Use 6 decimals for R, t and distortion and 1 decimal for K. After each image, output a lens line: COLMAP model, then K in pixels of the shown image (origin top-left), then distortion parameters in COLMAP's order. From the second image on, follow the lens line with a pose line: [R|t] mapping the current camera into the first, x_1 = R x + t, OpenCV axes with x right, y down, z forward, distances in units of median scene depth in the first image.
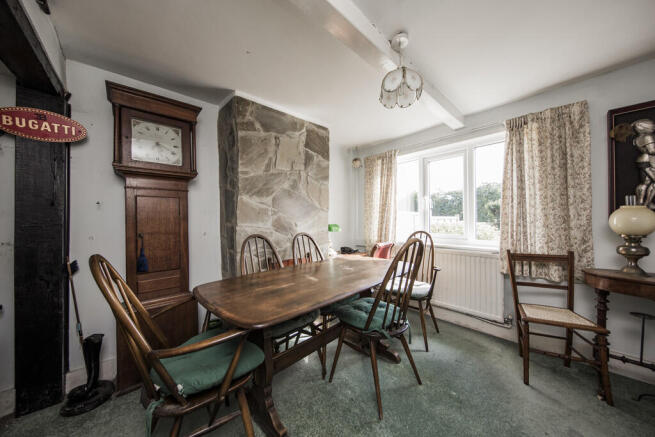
lens RADIAL K [[215.2, 0, 330.3], [0, 215.2, 220.2], [0, 0, 1]] dist [0.000652, 0.000079]
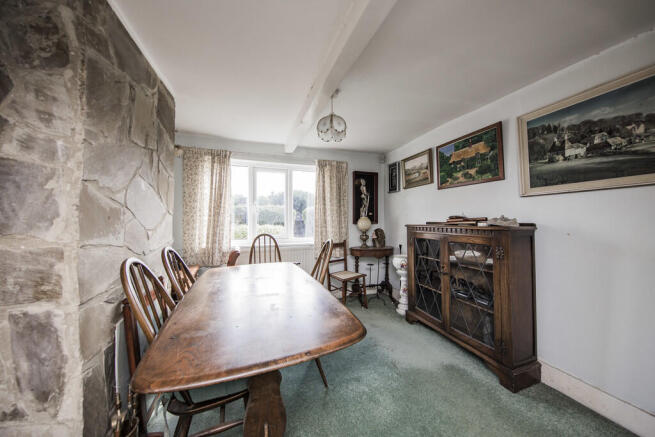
lens RADIAL K [[215.2, 0, 328.4], [0, 215.2, 216.3], [0, 0, 1]] dist [0.000652, 0.000079]
pose [[0.414167, 0.015086, 0.910076, -0.550210], [0.002103, 0.999844, -0.017532, -0.023830], [-0.910199, 0.009175, 0.414070, 0.283575]]
